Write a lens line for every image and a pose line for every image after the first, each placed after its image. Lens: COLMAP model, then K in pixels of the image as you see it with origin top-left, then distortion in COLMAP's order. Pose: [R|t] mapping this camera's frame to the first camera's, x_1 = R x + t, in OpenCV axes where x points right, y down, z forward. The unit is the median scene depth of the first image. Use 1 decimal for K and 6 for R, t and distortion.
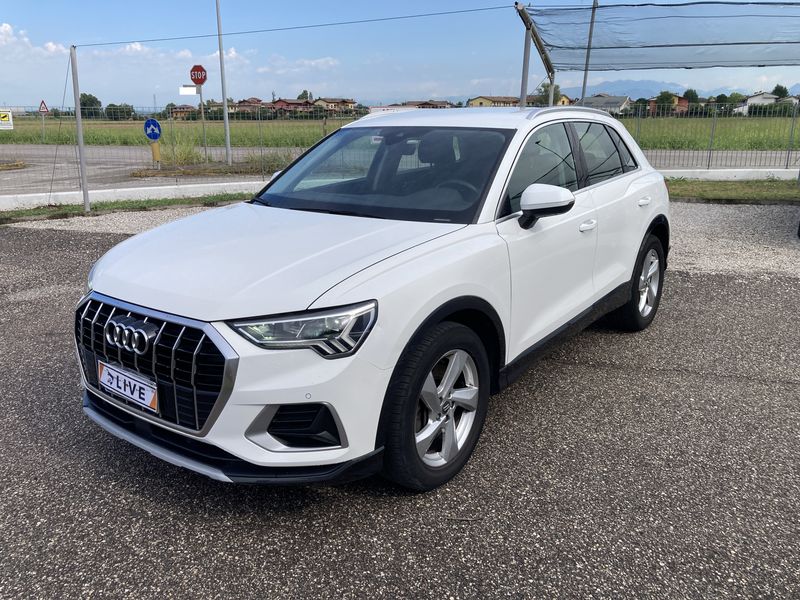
lens RADIAL K [[734.0, 0, 400.0], [0, 734.0, 300.0], [0, 0, 1]] dist [0.040382, 0.006498]
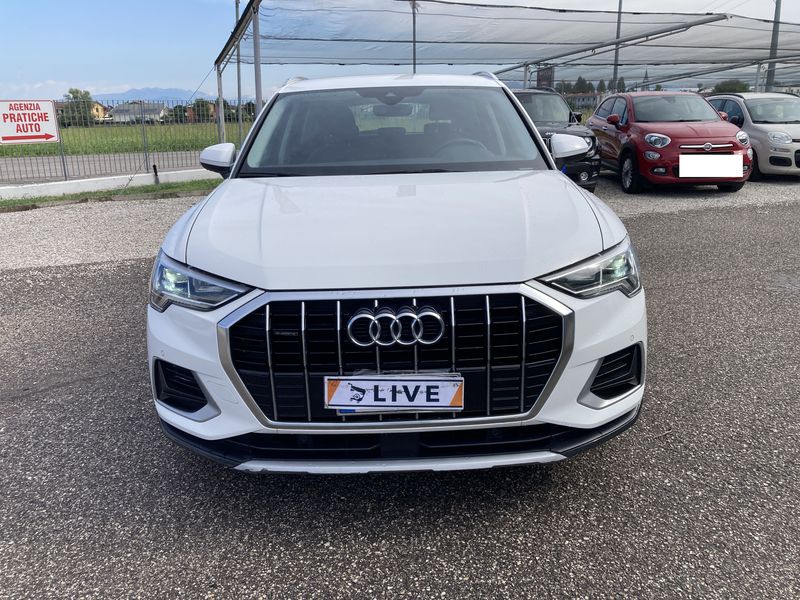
lens RADIAL K [[734.0, 0, 400.0], [0, 734.0, 300.0], [0, 0, 1]] dist [0.040382, 0.006498]
pose [[0.767234, -0.174316, 0.617225, -0.838768], [0.187259, 0.981308, 0.044369, -0.013662], [-0.613422, 0.081539, 0.785535, 0.390652]]
